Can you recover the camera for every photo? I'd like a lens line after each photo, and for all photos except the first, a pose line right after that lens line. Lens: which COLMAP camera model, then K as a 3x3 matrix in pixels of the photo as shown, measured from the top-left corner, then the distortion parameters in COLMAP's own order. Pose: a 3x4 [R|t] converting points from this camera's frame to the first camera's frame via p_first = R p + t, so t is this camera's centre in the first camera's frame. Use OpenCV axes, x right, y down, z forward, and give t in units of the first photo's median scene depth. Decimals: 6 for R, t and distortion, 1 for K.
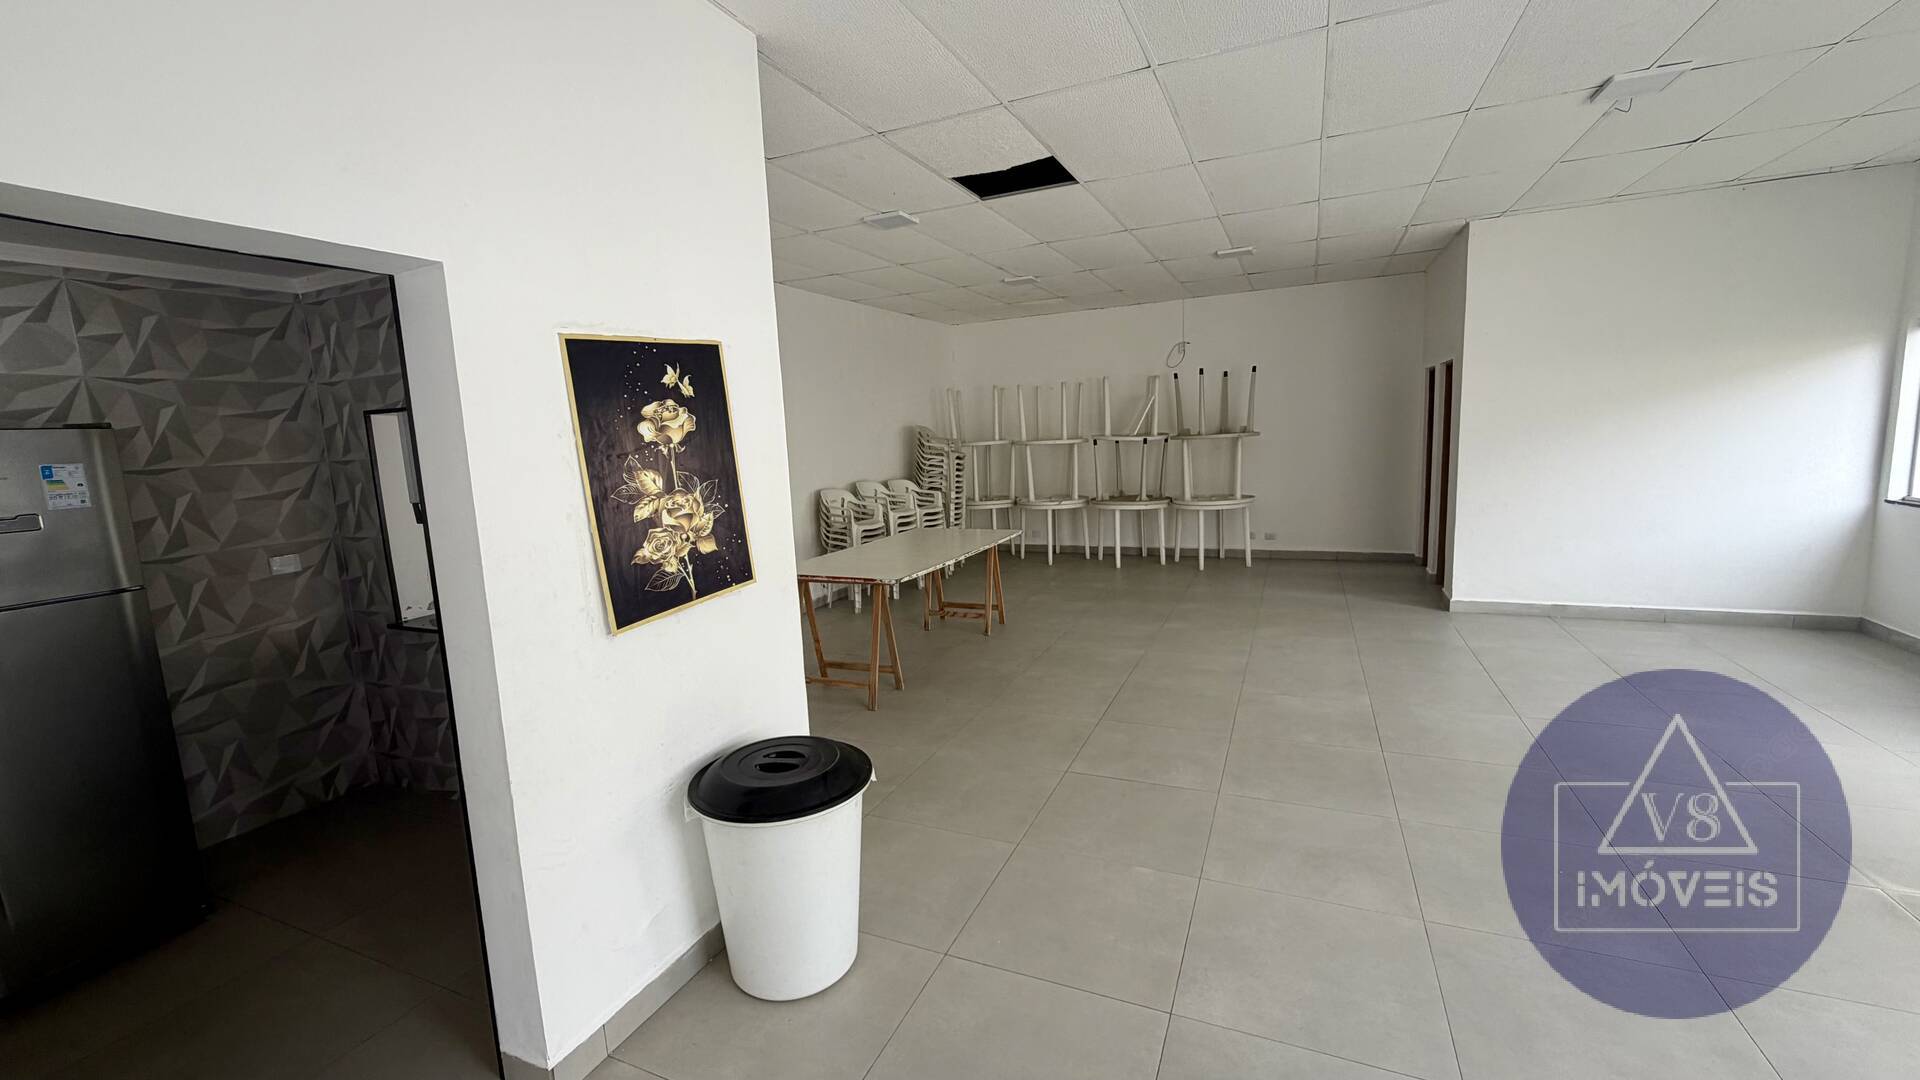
lens RADIAL K [[771.9, 0, 949.3], [0, 771.9, 540.4], [0, 0, 1]] dist [0.003602, 0.000298]
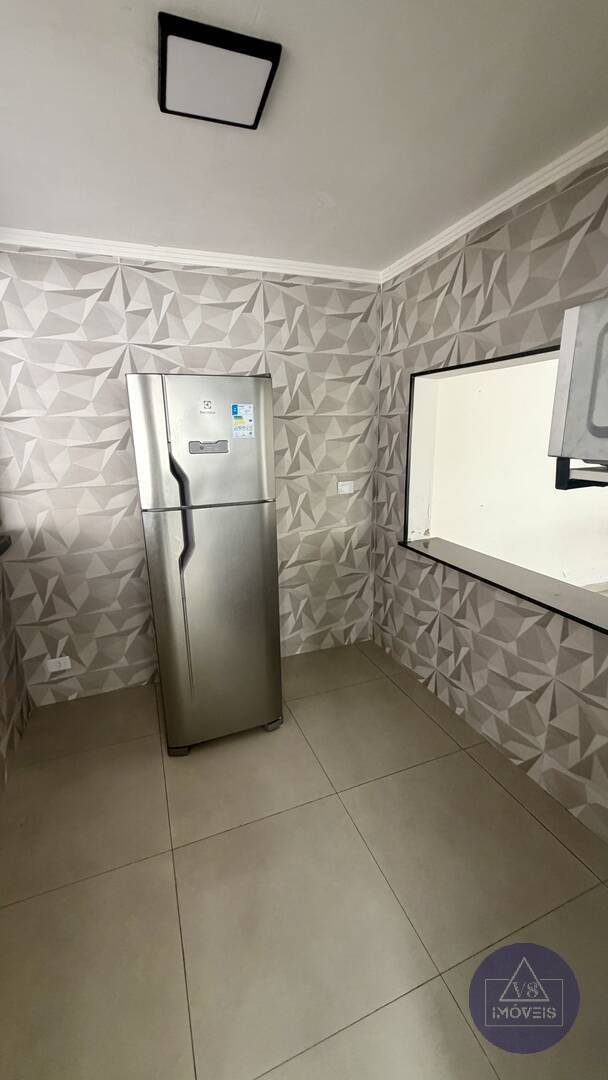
lens RADIAL K [[434.2, 0, 303.1], [0, 434.2, 538.3], [0, 0, 1]] dist [0.003602, 0.000298]
pose [[0.719315, 0.208814, -0.662557, -0.367607], [-0.117969, 0.976619, 0.179719, -0.013069], [0.684594, -0.051113, 0.727130, 0.361756]]
